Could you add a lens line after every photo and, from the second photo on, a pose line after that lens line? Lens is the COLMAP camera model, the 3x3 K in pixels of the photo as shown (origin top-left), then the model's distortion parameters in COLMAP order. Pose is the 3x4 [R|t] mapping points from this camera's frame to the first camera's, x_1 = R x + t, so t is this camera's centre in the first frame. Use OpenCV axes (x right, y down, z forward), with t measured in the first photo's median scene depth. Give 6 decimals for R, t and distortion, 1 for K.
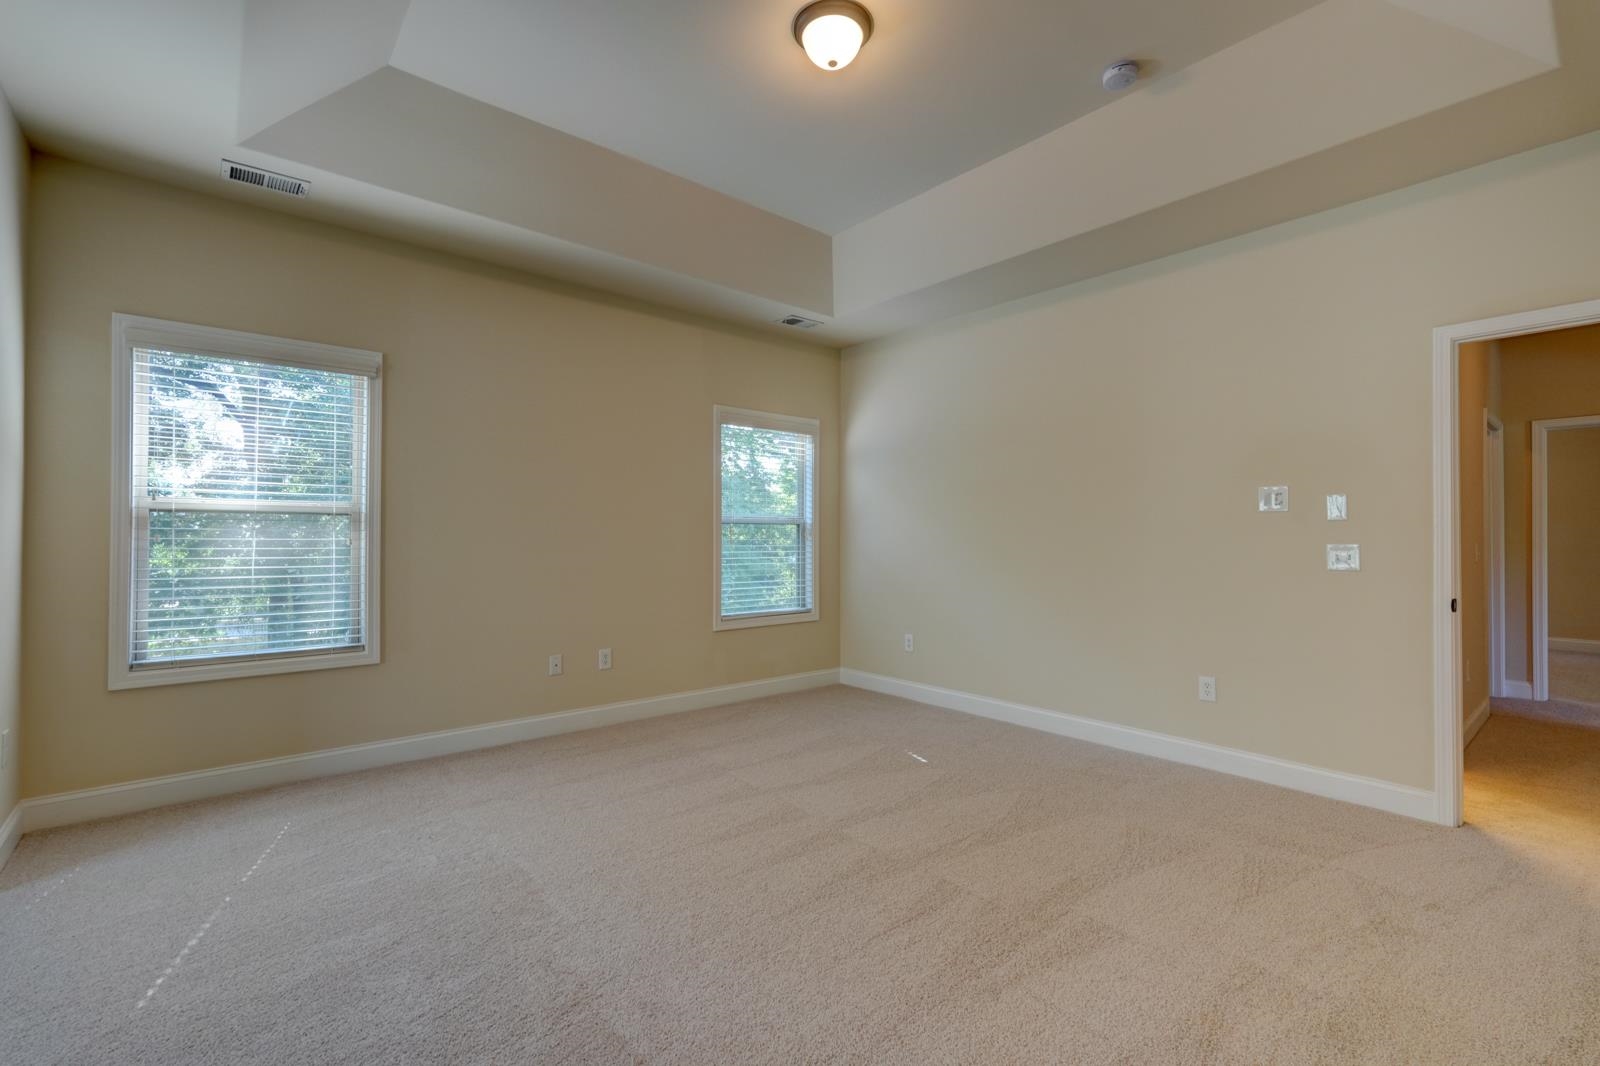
lens RADIAL K [[703.2, 0, 800.2], [0, 703.2, 523.3], [0, 0, 1]] dist [0.002367, 0.000579]
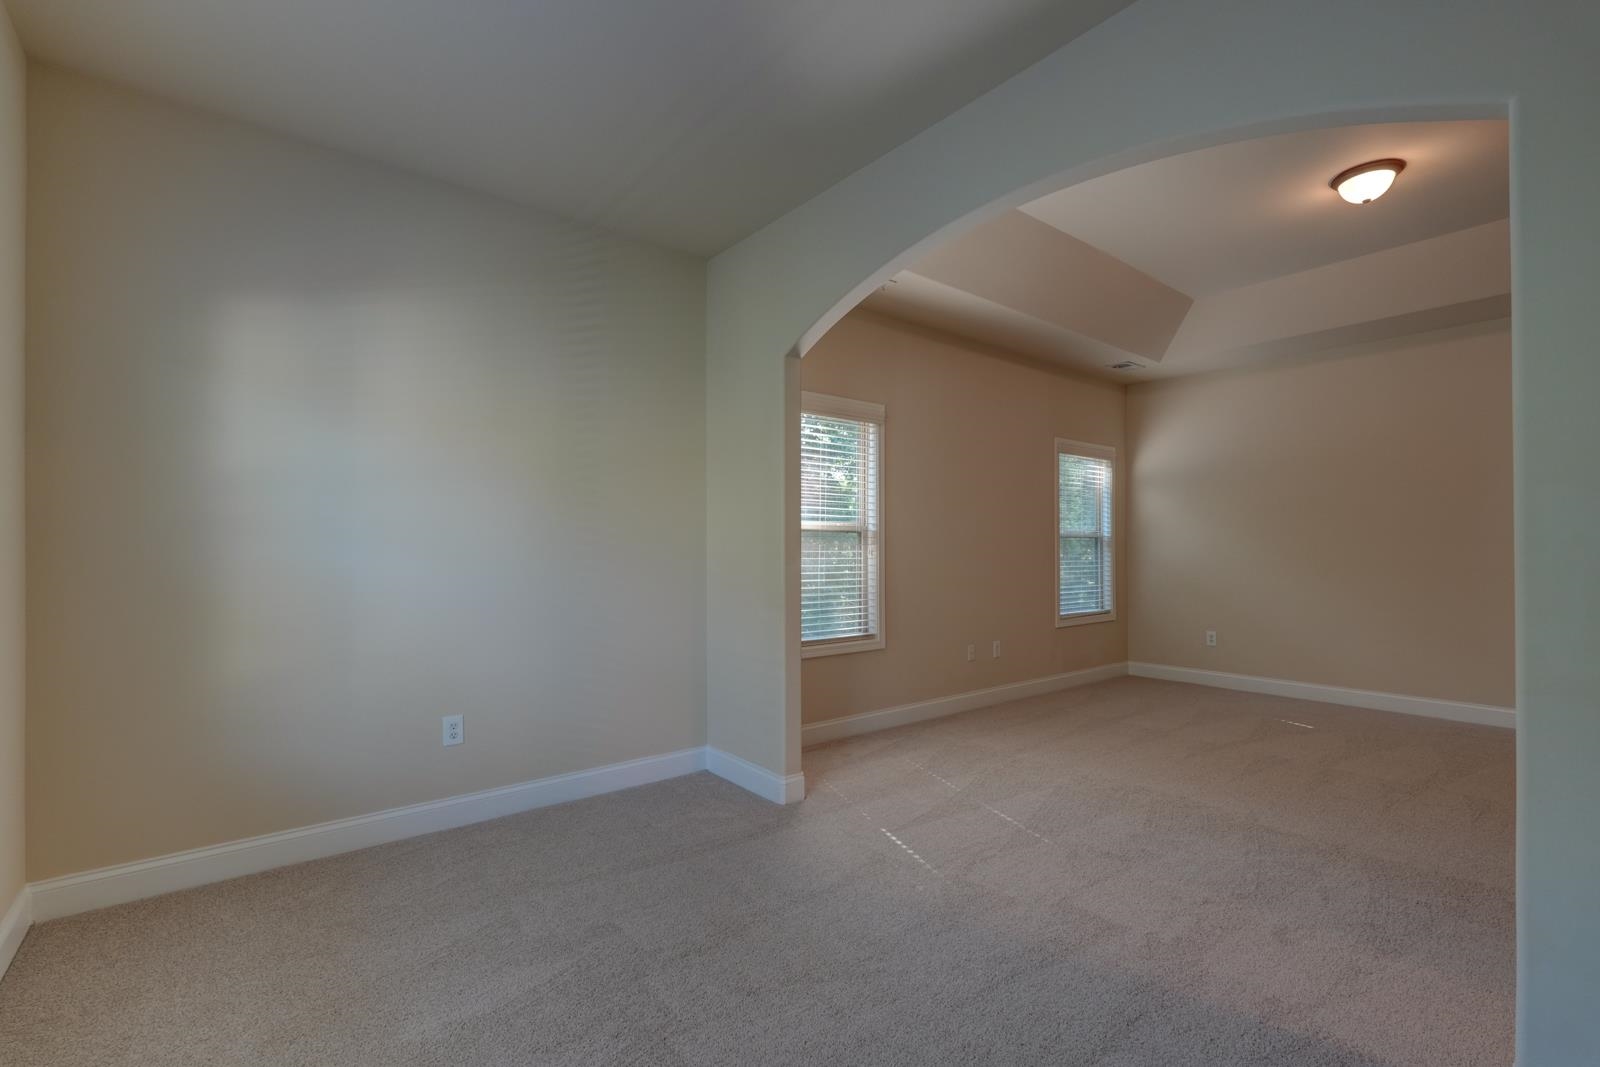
lens RADIAL K [[703.2, 0, 803.0], [0, 703.2, 534.1], [0, 0, 1]] dist [0.002367, 0.000579]
pose [[0.999289, -0.001284, -0.037687, -0.500222], [0.001424, 0.999992, 0.003702, -0.009828], [0.037682, -0.003753, 0.999283, -0.199782]]
